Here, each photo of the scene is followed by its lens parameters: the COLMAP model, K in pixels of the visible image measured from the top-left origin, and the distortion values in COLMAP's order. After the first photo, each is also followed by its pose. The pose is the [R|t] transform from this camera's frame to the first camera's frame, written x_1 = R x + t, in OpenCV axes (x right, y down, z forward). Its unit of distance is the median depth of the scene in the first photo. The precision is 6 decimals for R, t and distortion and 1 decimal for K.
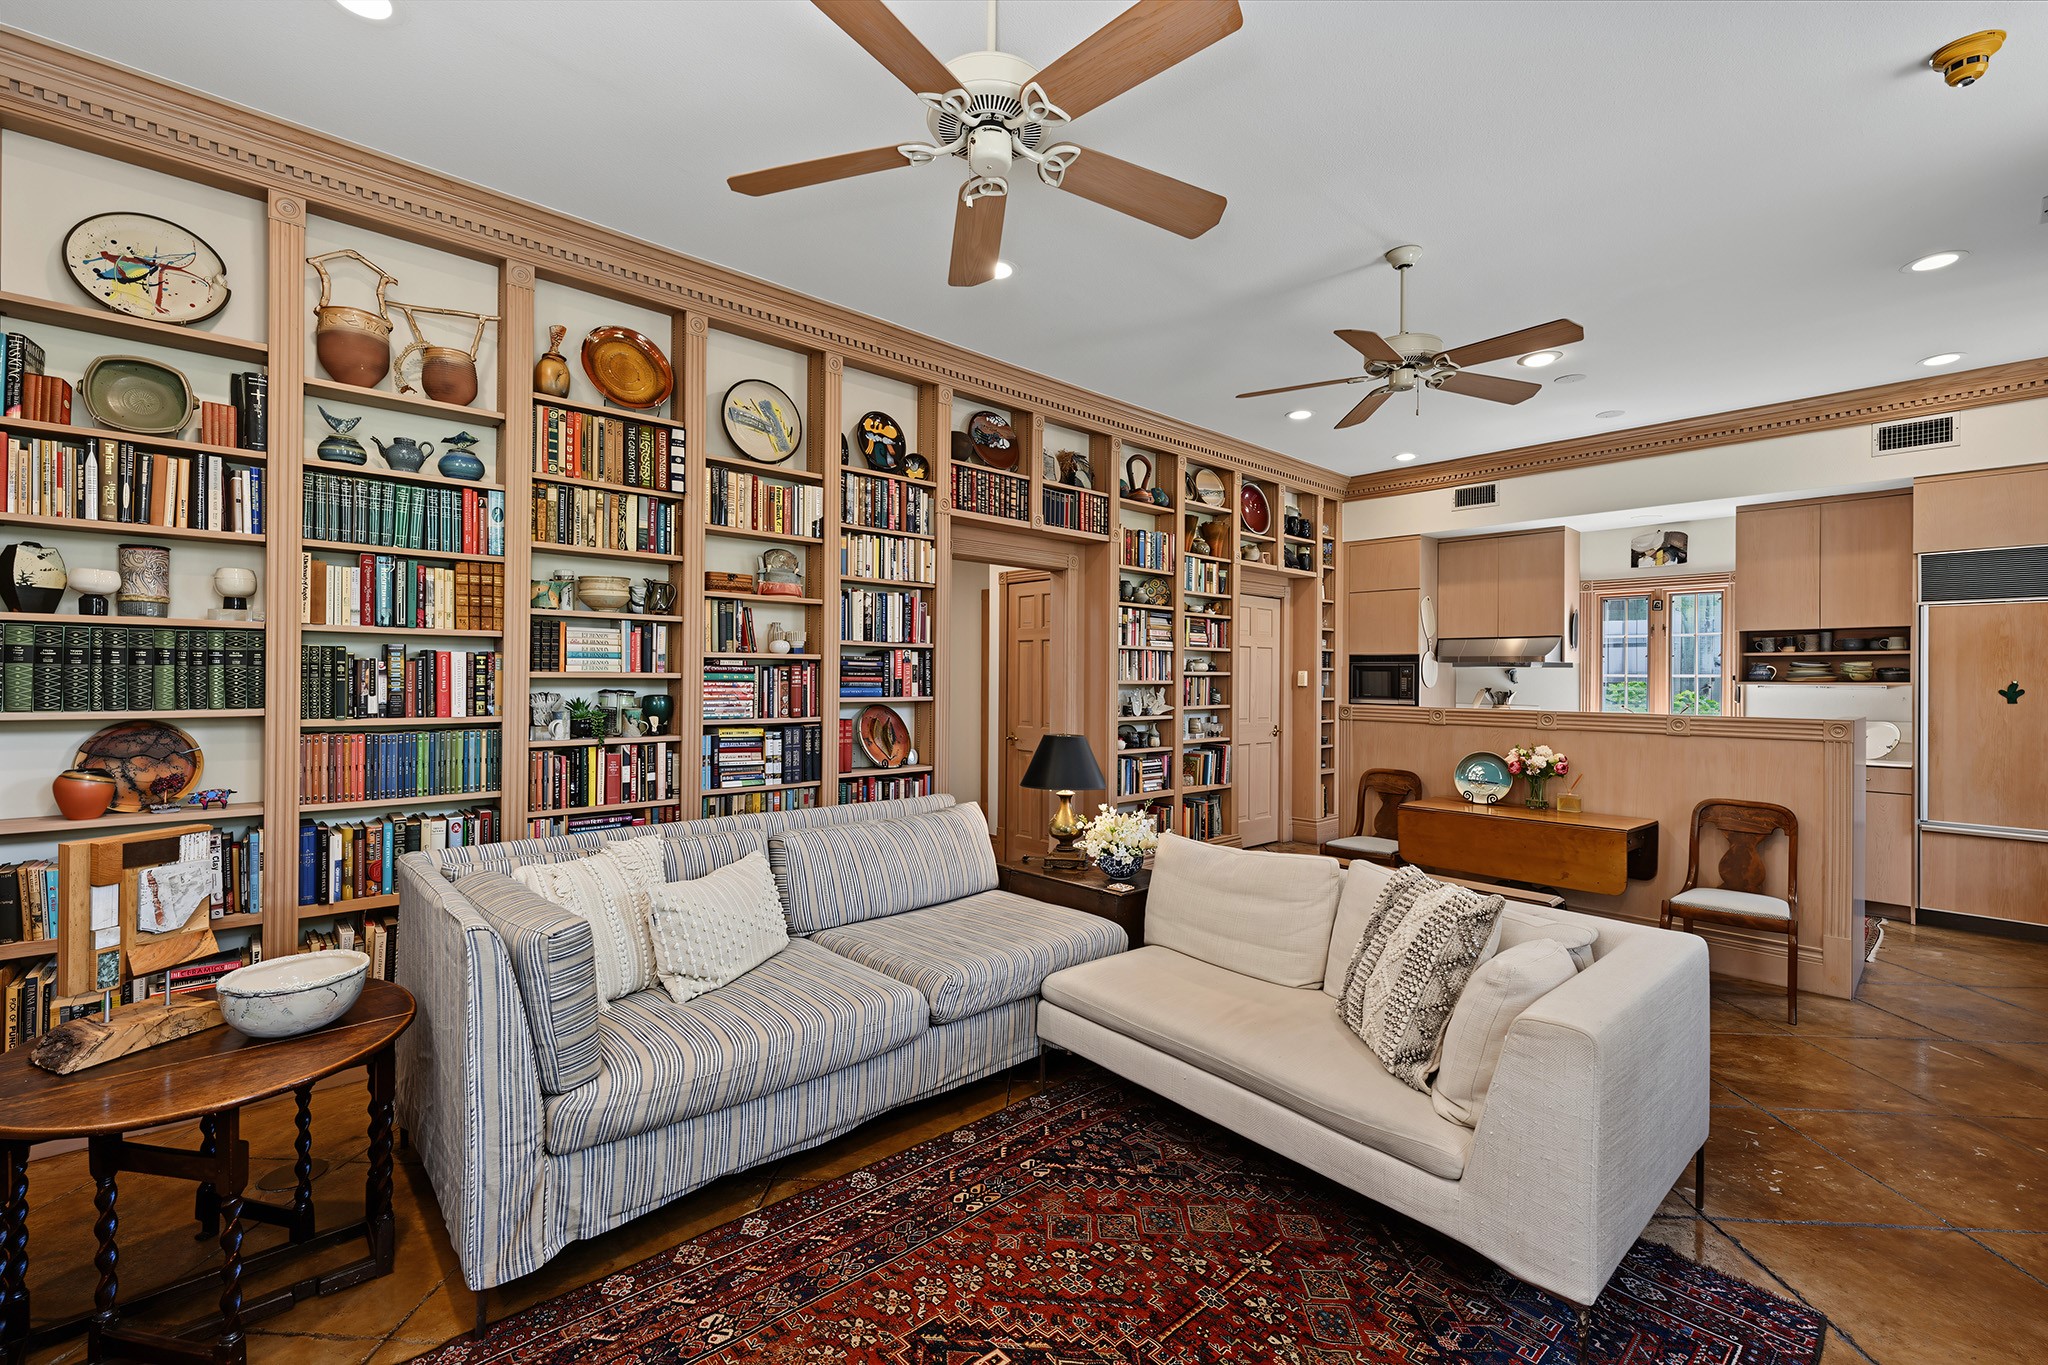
lens RADIAL K [[853.7, 0, 1015.7], [0, 853.7, 676.5], [0, 0, 1]] dist [-0.001316, 0.001244]
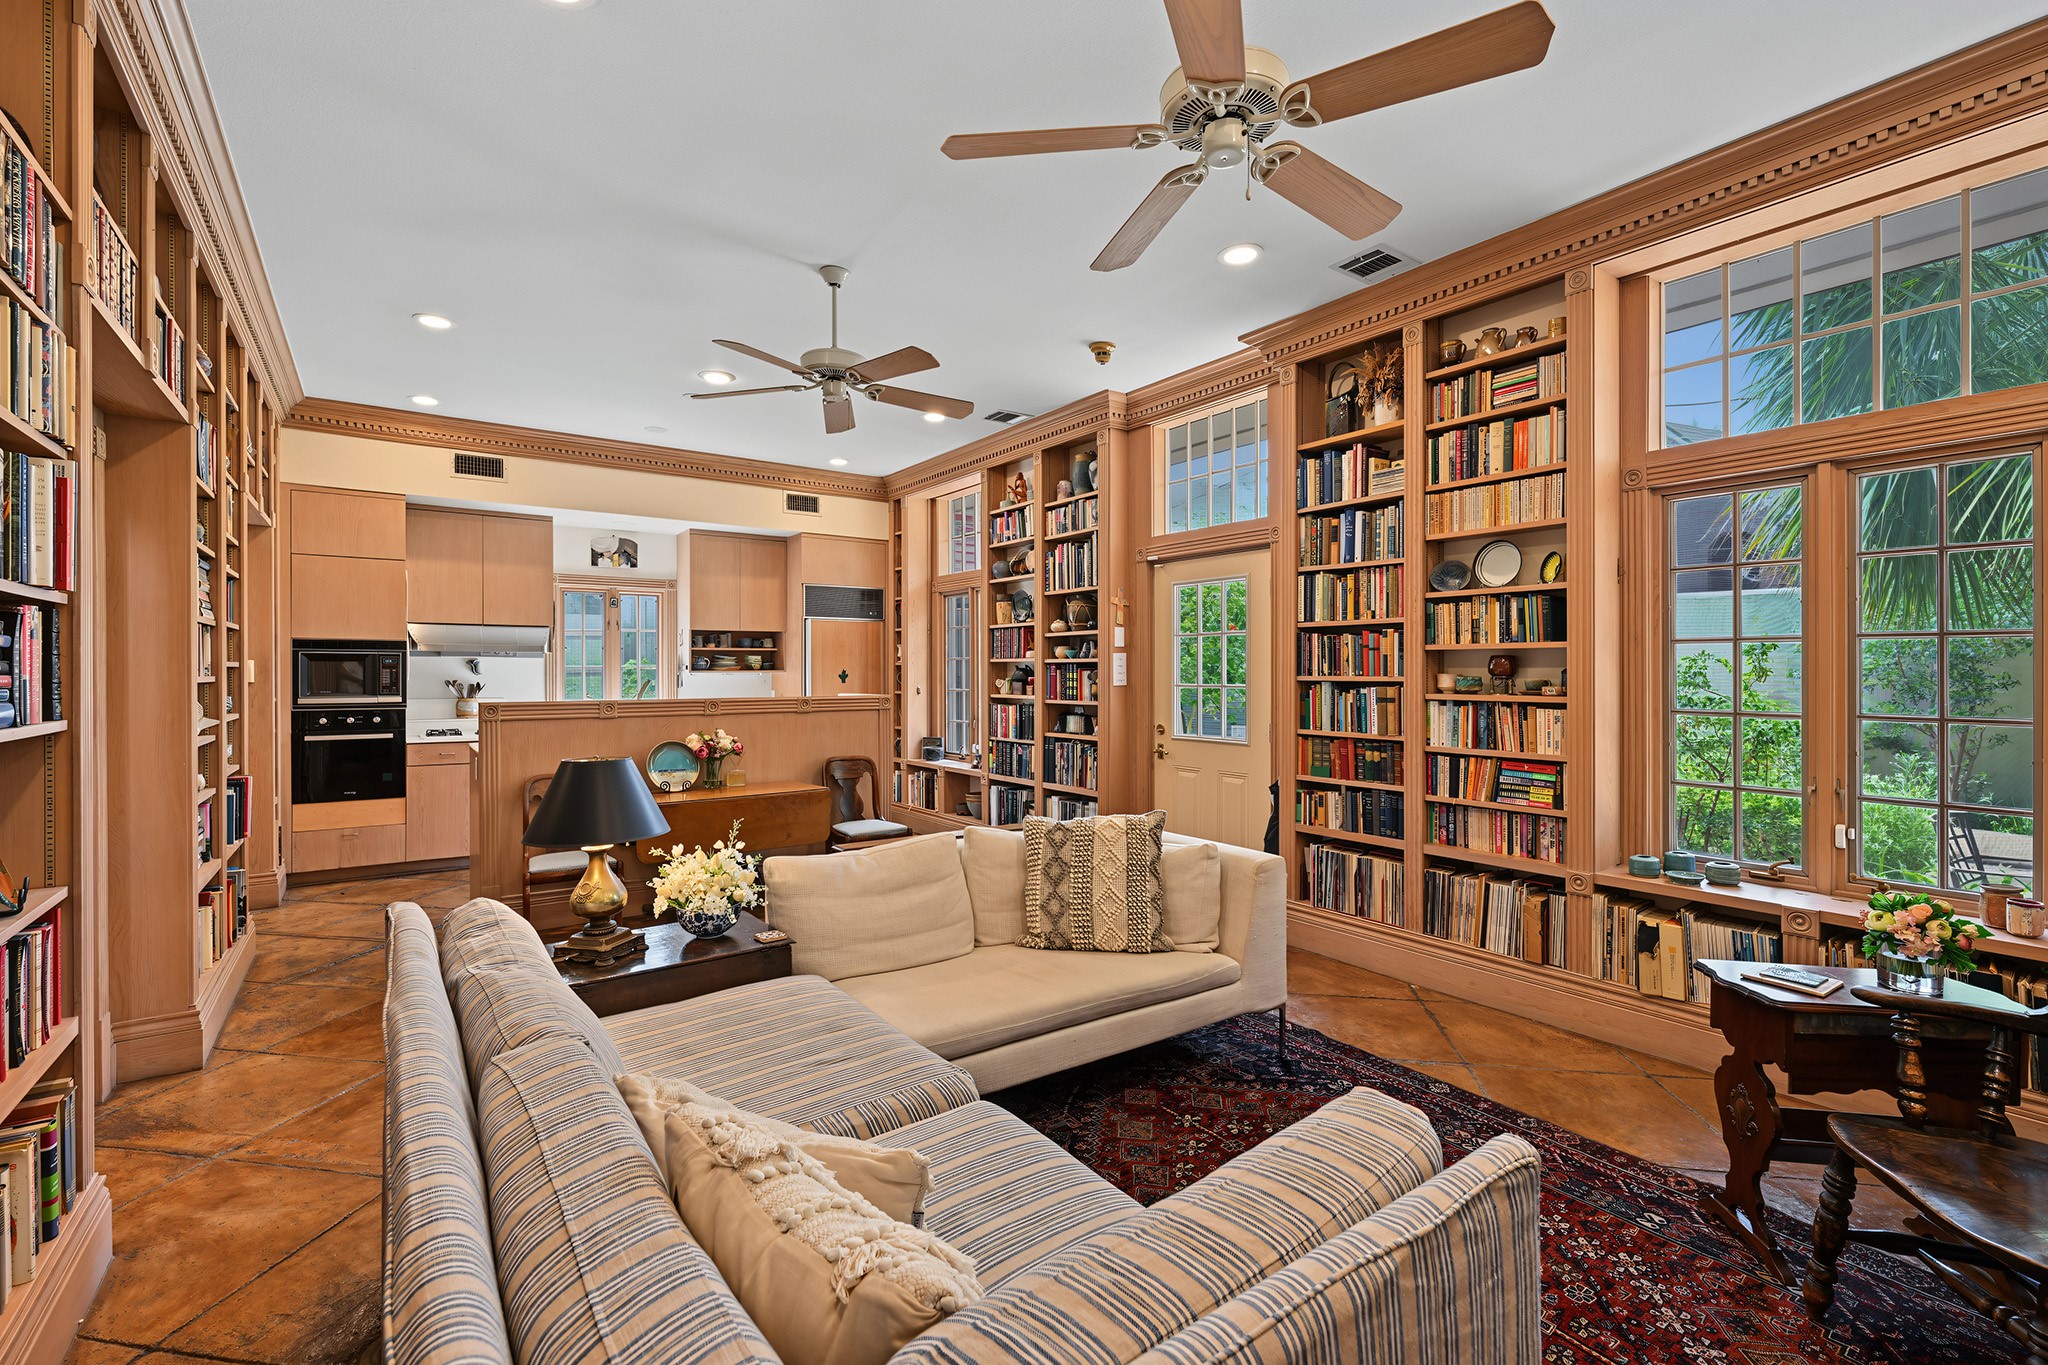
lens RADIAL K [[893.5, 0, 1017.5], [0, 893.5, 668.1], [0, 0, 1]] dist [-0.003697, 0.000779]
pose [[0.115050, -0.005140, 0.993346, -0.425735], [0.002850, 0.999984, 0.004844, -0.002607], [-0.993356, 0.002274, 0.115063, 0.430092]]
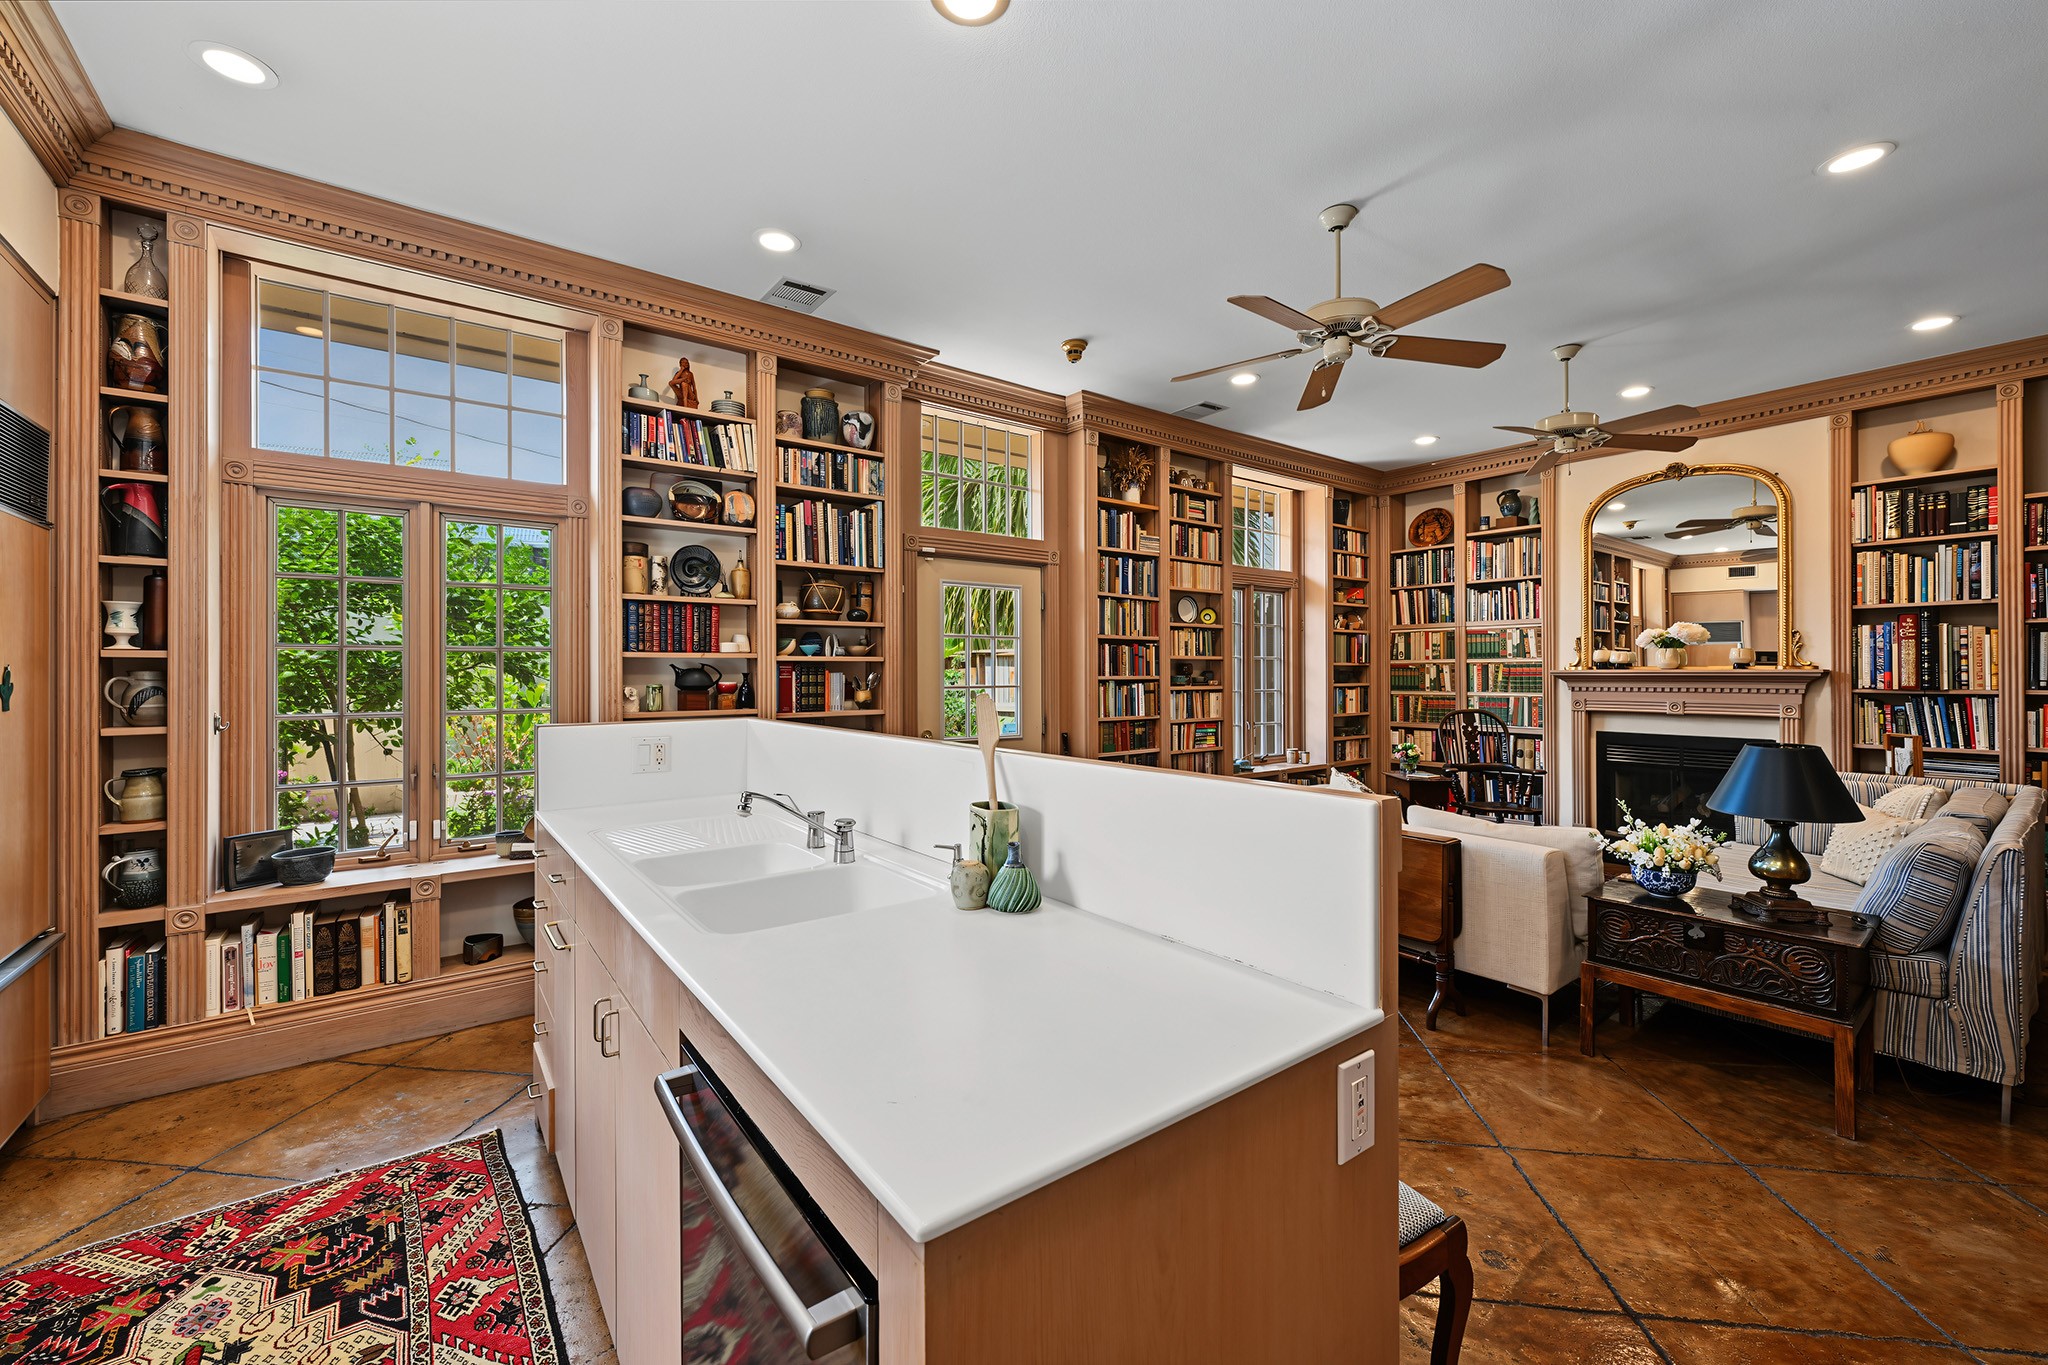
lens RADIAL K [[816.1, 0, 1018.9], [0, 816.1, 669.8], [0, 0, 1]] dist [-0.001240, 0.000039]
pose [[-0.996510, -0.005397, 0.083296, 0.484029], [-0.005546, 0.999983, -0.001560, 0.004256], [-0.083286, -0.002017, -0.996524, 1.281528]]
